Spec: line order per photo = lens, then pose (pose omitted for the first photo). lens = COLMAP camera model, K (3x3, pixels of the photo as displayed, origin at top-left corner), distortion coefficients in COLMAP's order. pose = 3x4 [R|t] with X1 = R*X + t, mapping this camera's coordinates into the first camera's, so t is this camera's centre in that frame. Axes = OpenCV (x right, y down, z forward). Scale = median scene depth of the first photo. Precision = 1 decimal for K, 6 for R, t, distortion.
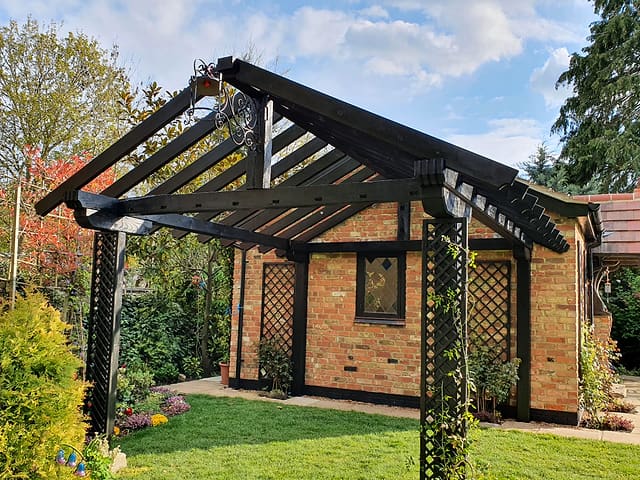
lens RADIAL K [[584.8, 0, 301.3], [0, 584.8, 248.0], [0, 0, 1]] dist [0.066104, -0.117656]
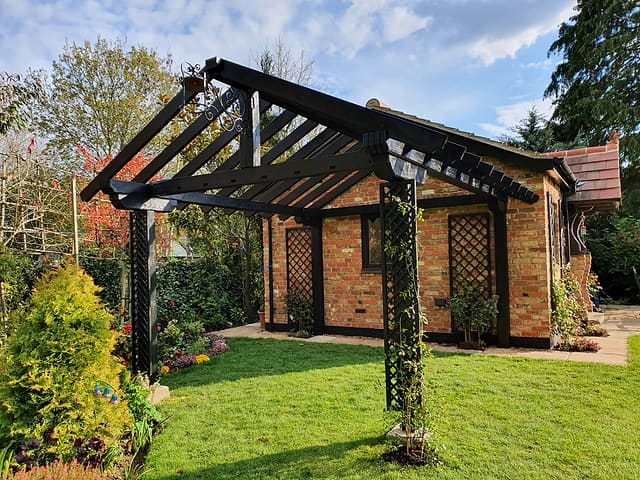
lens RADIAL K [[487.6, 0, 306.7], [0, 487.6, 249.5], [0, 0, 1]] dist [0.061131, -0.081997]
pose [[0.994661, -0.060679, -0.083466, 0.065084], [0.066439, 0.995467, 0.068054, 0.003390], [0.078958, -0.073236, 0.994184, -0.000790]]
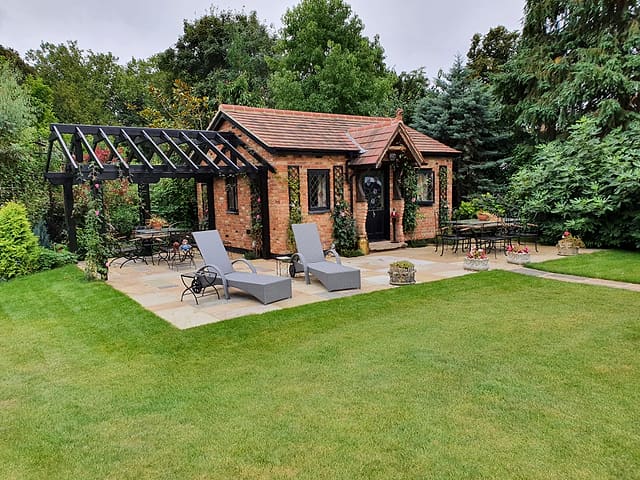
lens RADIAL K [[487.6, 0, 306.7], [0, 487.6, 249.5], [0, 0, 1]] dist [0.061131, -0.081997]
pose [[0.886099, -0.004687, -0.463473, 1.086077], [0.100623, 0.978046, 0.182485, -0.024481], [0.452443, -0.208336, 0.867117, -0.321691]]
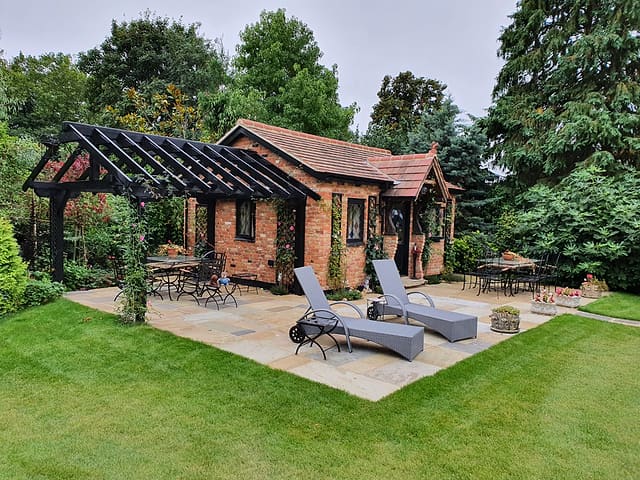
lens RADIAL K [[487.6, 0, 306.7], [0, 487.6, 249.5], [0, 0, 1]] dist [0.061131, -0.081997]
pose [[0.971589, 0.010790, -0.236428, 0.642004], [0.025932, 0.988093, 0.151659, -0.057548], [0.235249, -0.153481, 0.959740, -0.339773]]
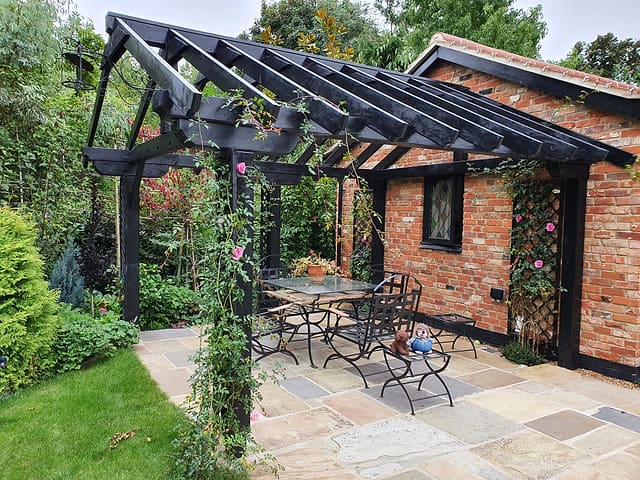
lens RADIAL K [[493.4, 0, 305.1], [0, 493.4, 240.7], [0, 0, 1]] dist [0.006699, 0.000933]
pose [[0.856331, 0.013329, -0.516255, 0.358923], [0.056985, 0.991124, 0.120112, 0.002973], [0.513274, -0.132274, 0.847970, 0.185094]]
